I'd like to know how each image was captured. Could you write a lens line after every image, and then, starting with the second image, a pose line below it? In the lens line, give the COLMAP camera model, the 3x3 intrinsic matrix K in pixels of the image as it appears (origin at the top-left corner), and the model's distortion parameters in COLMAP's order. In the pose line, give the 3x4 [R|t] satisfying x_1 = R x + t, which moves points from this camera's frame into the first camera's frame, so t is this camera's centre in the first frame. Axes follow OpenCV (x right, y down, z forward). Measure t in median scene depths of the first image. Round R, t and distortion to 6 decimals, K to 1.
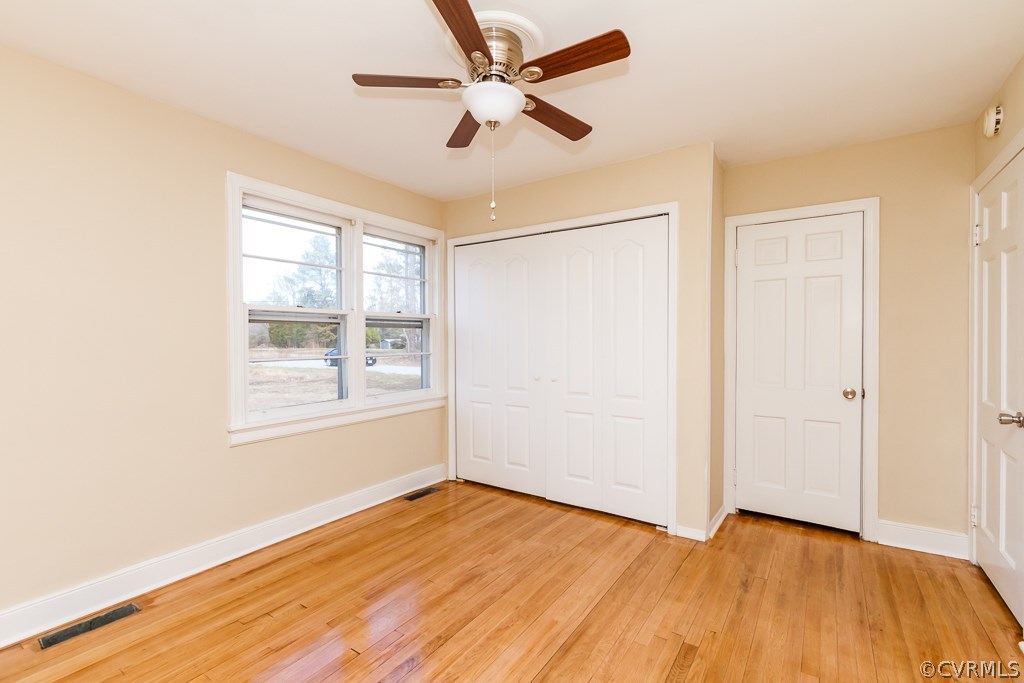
lens RADIAL K [[469.1, 0, 496.6], [0, 469.1, 342.3], [0, 0, 1]] dist [0.004017, 0.000248]
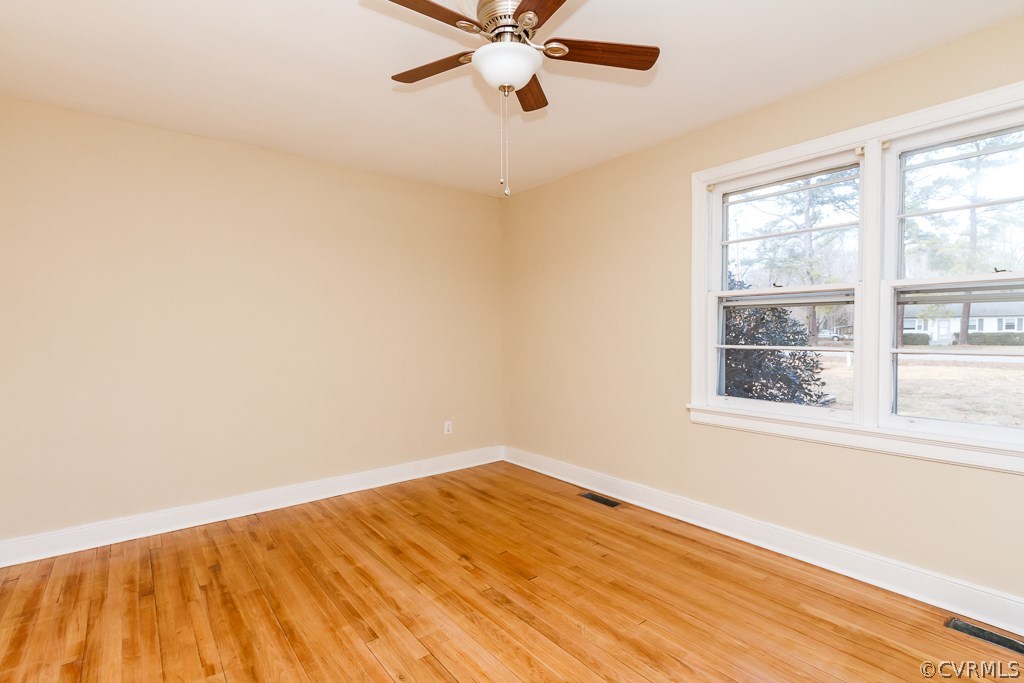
lens RADIAL K [[473.6, 0, 512.0], [0, 473.6, 341.5], [0, 0, 1]] dist [0.000612, 0.000126]
pose [[-0.279196, 0.024890, -0.959911, 0.684509], [-0.004921, 0.999614, 0.027351, 0.001037], [0.960221, 0.012360, -0.278966, 0.982664]]
